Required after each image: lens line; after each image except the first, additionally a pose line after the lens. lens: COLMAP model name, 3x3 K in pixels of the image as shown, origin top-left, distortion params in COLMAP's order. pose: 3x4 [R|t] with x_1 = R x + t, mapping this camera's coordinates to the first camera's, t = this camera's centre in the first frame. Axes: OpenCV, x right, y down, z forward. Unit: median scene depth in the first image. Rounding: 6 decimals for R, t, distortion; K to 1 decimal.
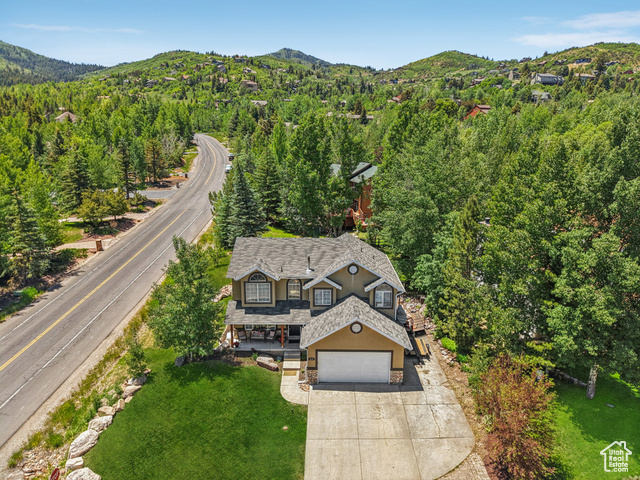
lens RADIAL K [[411.9, 0, 318.1], [0, 411.9, 232.1], [0, 0, 1]] dist [0.001407, -0.002031]
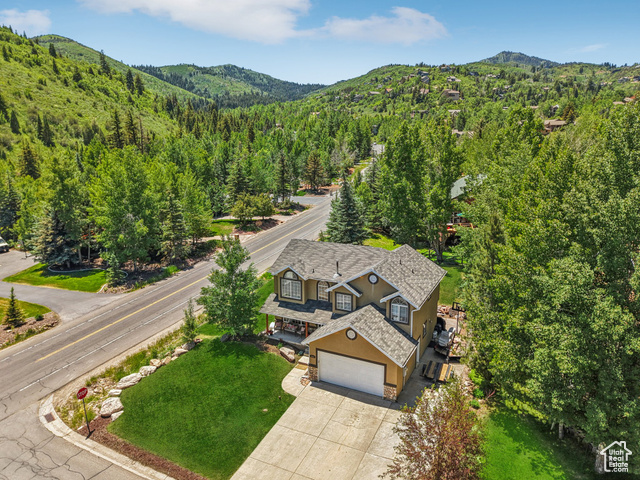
lens RADIAL K [[413.3, 0, 320.0], [0, 413.3, 240.0], [0, 0, 1]] dist [0.015421, -0.002520]
pose [[0.904971, 0.087053, -0.416472, 0.375560], [-0.090658, 0.995820, 0.011154, -0.002236], [0.415702, 0.027662, 0.909080, 0.032234]]
